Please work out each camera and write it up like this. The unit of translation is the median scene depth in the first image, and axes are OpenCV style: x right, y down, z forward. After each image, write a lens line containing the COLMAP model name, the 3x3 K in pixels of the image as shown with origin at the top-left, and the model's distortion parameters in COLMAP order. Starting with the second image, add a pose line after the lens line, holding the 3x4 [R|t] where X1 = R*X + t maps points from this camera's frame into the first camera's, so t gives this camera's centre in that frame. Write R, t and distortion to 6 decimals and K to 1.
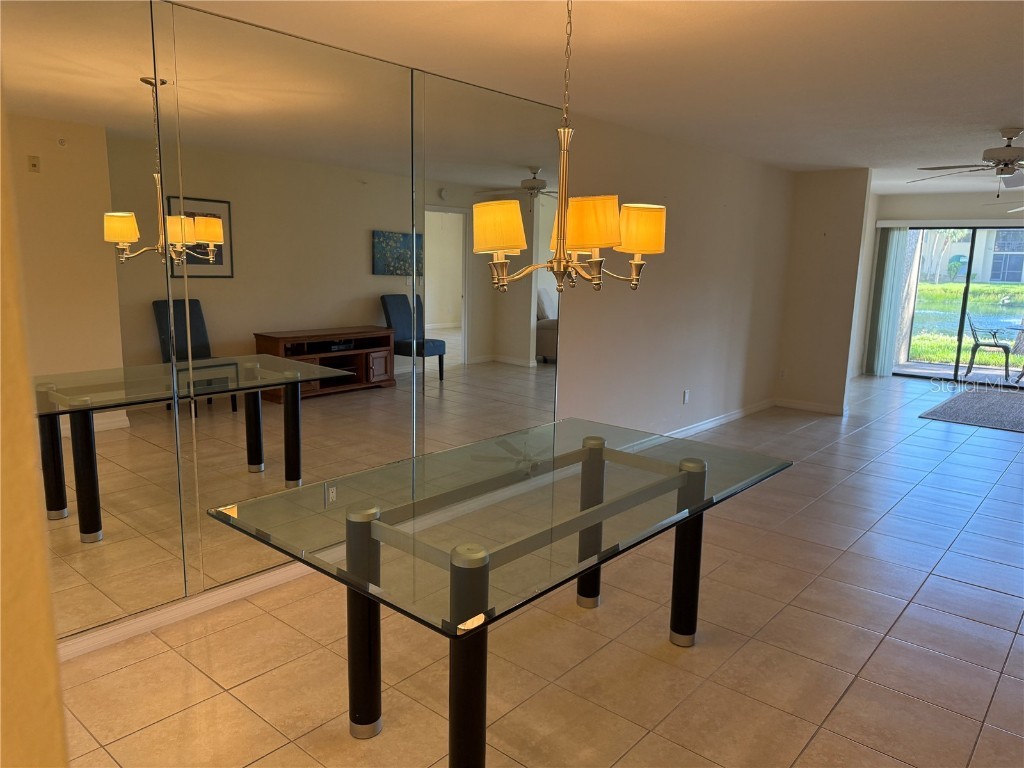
lens RADIAL K [[722.2, 0, 512.0], [0, 722.2, 384.0], [0, 0, 1]] dist [0.074520, -0.099095]
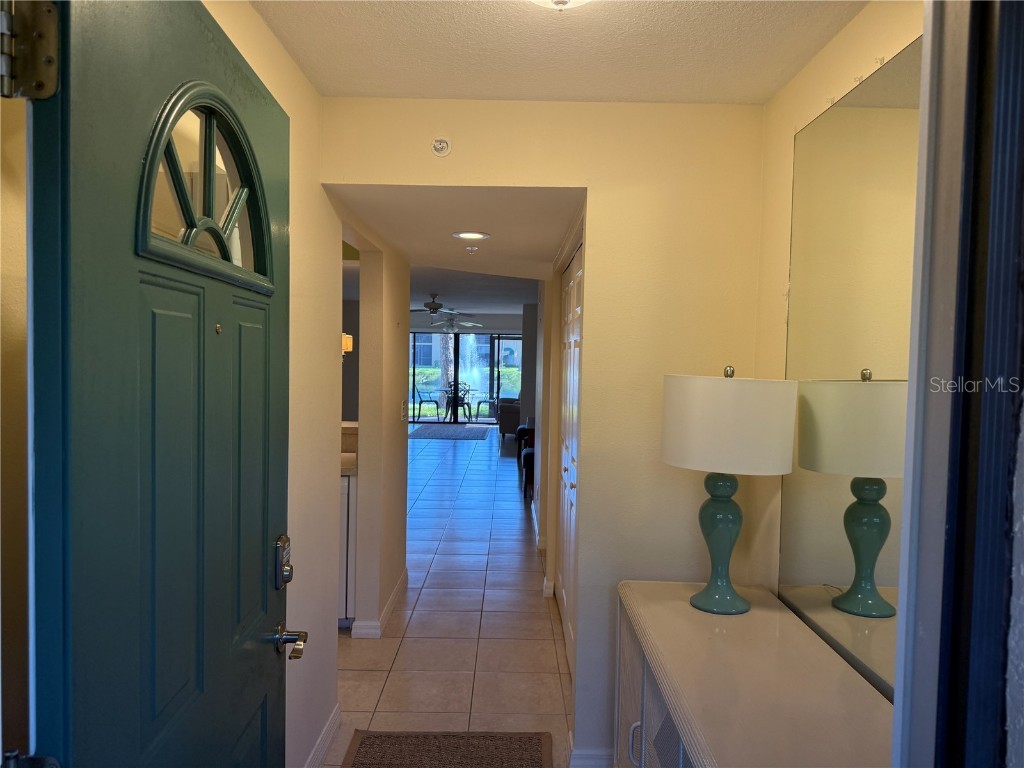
lens RADIAL K [[722.2, 0, 512.0], [0, 722.2, 384.0], [0, 0, 1]] dist [0.074520, -0.099095]
pose [[0.754053, -0.036190, 0.655815, -0.246794], [0.114834, 0.990366, -0.077384, 0.050538], [-0.646697, 0.133662, 0.750945, -0.321924]]
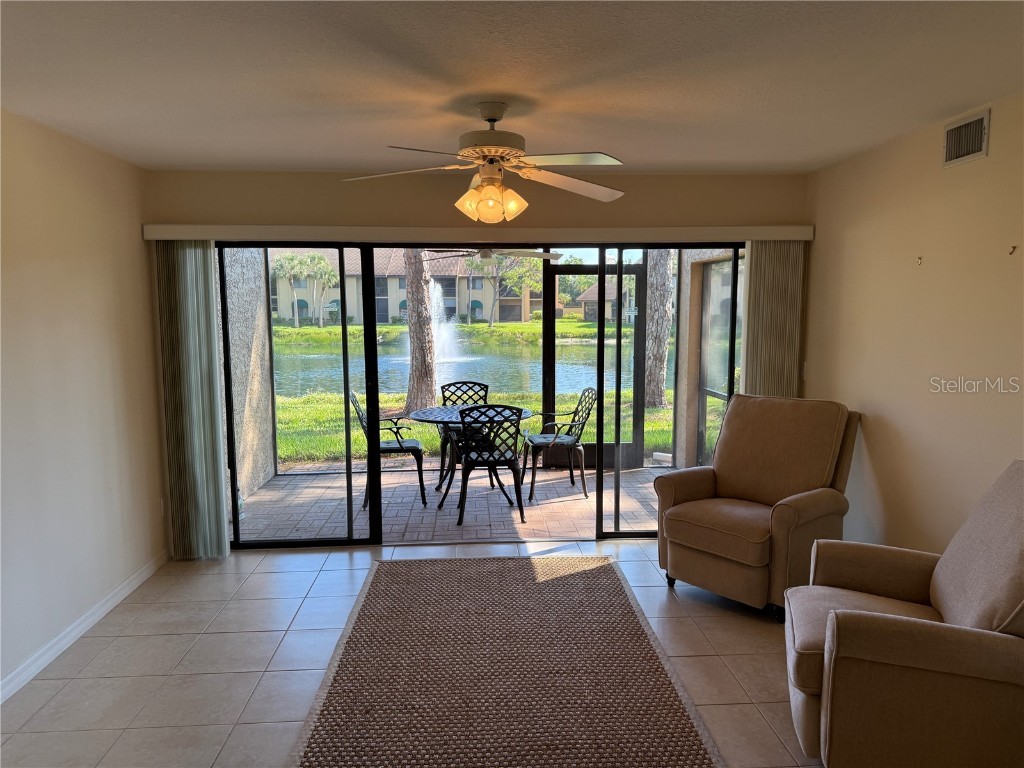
lens RADIAL K [[722.2, 0, 512.0], [0, 722.2, 384.0], [0, 0, 1]] dist [0.074520, -0.099095]
pose [[0.713519, -0.100928, 0.693329, 0.326190], [0.144427, 0.989505, -0.004590, -0.088891], [-0.685589, 0.103410, 0.720607, 0.514125]]
